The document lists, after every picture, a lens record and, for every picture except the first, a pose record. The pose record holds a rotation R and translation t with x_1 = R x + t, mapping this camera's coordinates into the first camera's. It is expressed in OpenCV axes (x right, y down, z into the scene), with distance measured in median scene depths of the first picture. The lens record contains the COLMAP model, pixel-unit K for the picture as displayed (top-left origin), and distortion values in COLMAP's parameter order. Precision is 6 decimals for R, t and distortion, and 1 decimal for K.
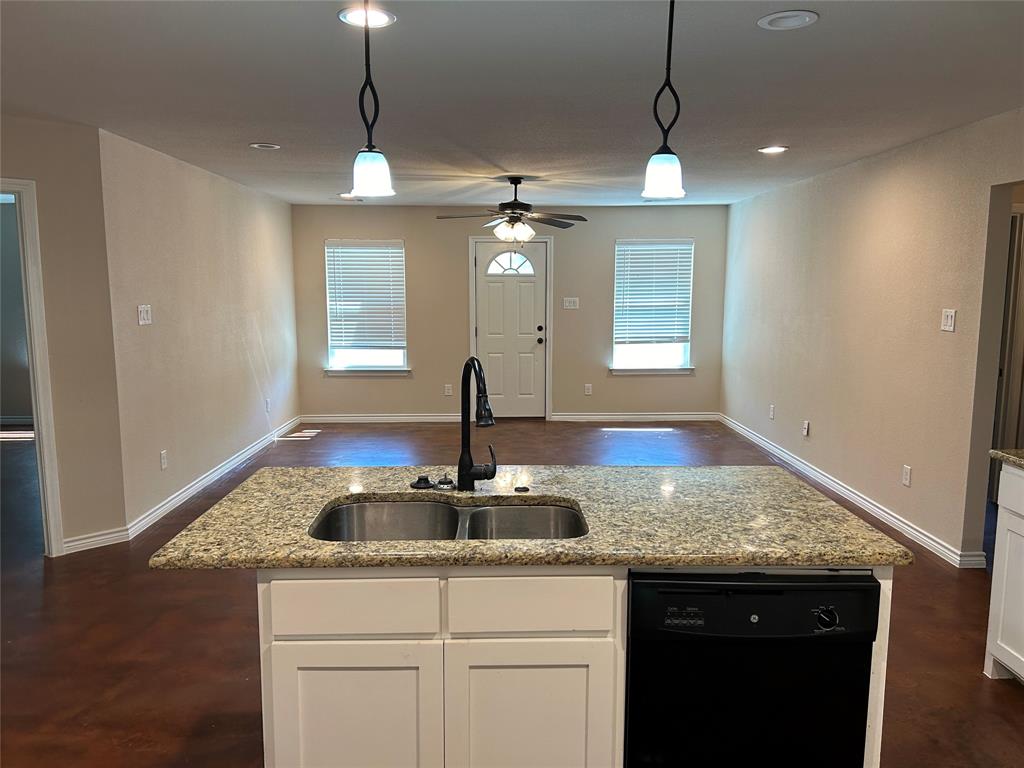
lens RADIAL K [[761.8, 0, 519.6], [0, 761.8, 392.8], [0, 0, 1]] dist [0.082579, -0.099621]
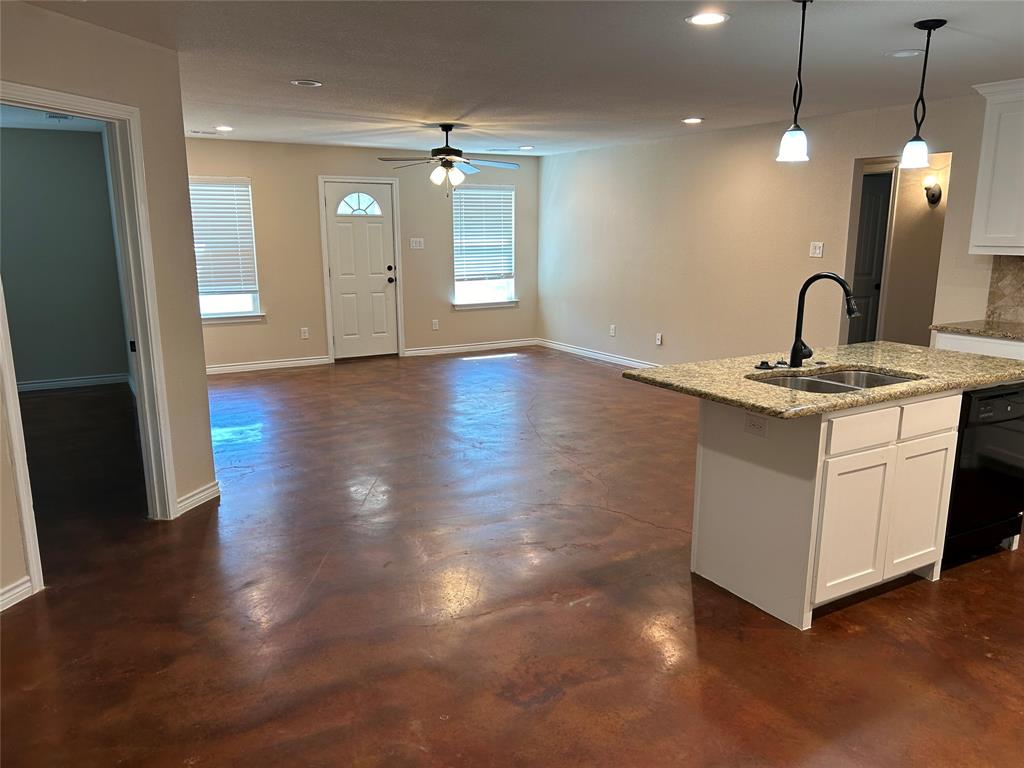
lens RADIAL K [[761.8, 0, 519.6], [0, 761.8, 392.8], [0, 0, 1]] dist [0.082579, -0.099621]
pose [[0.869619, -0.104436, 0.482551, -0.345528], [0.068899, 0.993479, 0.090847, 0.001935], [-0.488891, -0.045755, 0.871144, -0.006978]]
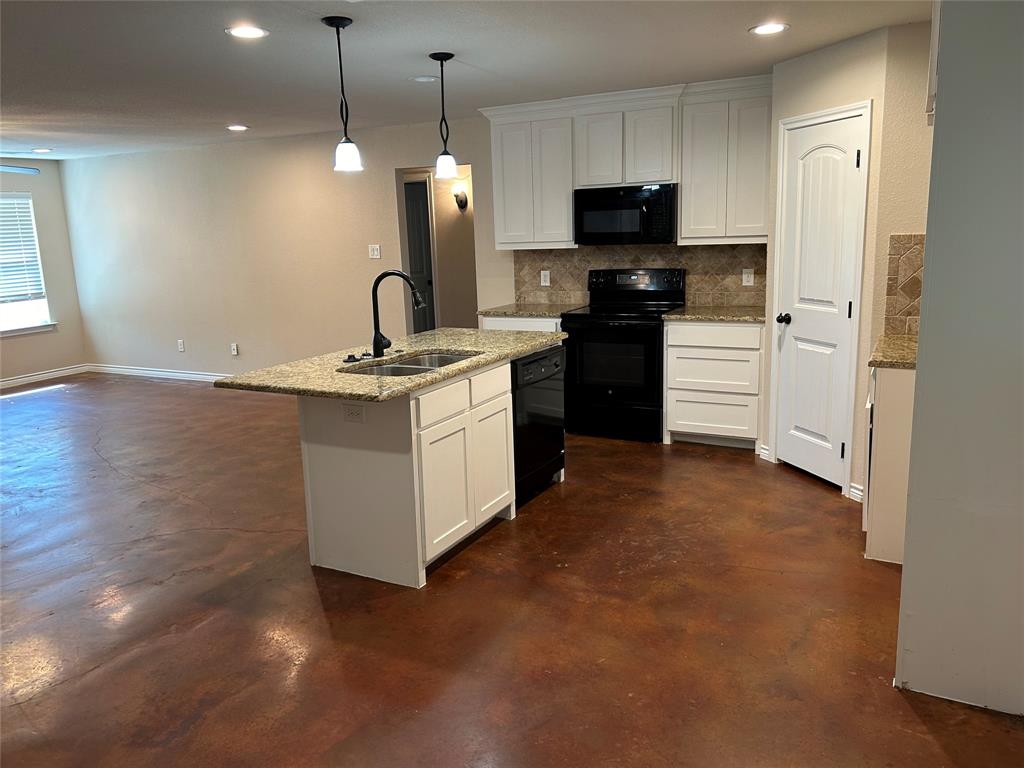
lens RADIAL K [[764.2, 0, 517.6], [0, 764.2, 382.8], [0, 0, 1]] dist [0.064210, -0.088898]
pose [[0.479893, -0.191147, 0.856251, -0.366327], [0.155259, 0.979076, 0.131550, 0.004106], [-0.863480, 0.069811, 0.499529, -0.014417]]
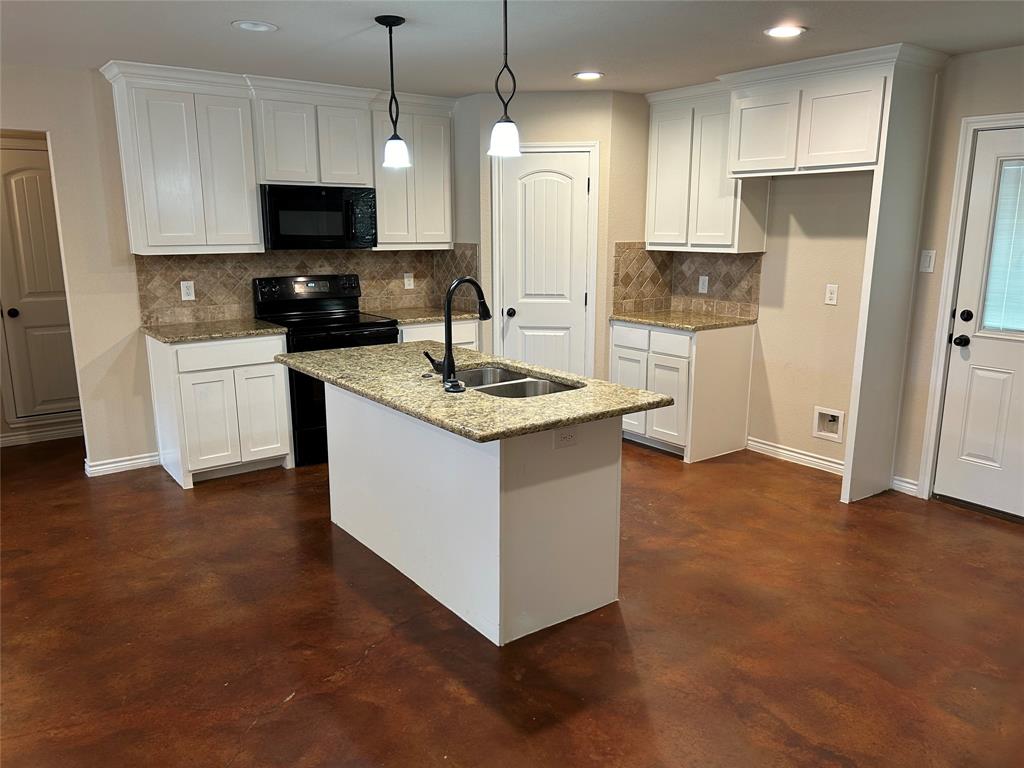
lens RADIAL K [[764.2, 0, 517.6], [0, 764.2, 382.8], [0, 0, 1]] dist [0.064210, -0.088898]
pose [[-0.578905, -0.167074, 0.798095, -0.330646], [0.110148, 0.953788, 0.279564, -0.062590], [-0.807921, 0.249750, -0.533750, 0.447075]]
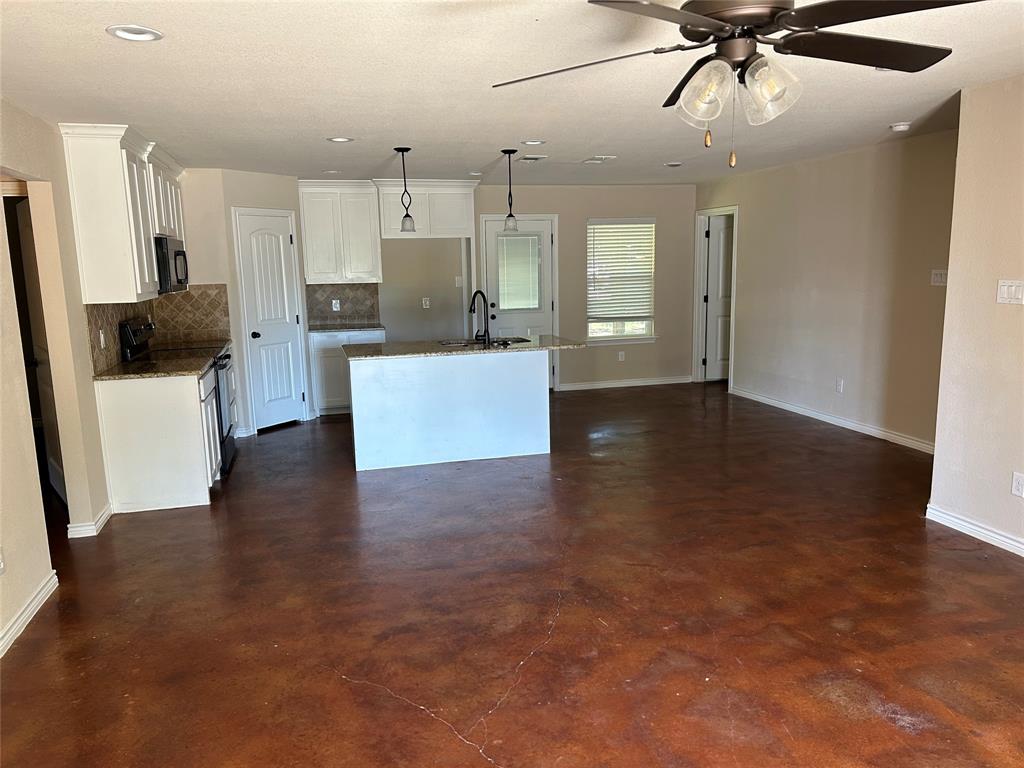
lens RADIAL K [[764.2, 0, 517.6], [0, 764.2, 382.8], [0, 0, 1]] dist [0.064210, -0.088898]
pose [[-0.974496, 0.058402, -0.216672, 0.105480], [-0.006724, 0.957508, 0.288330, -0.132835], [0.224304, 0.282433, -0.932695, 0.949965]]
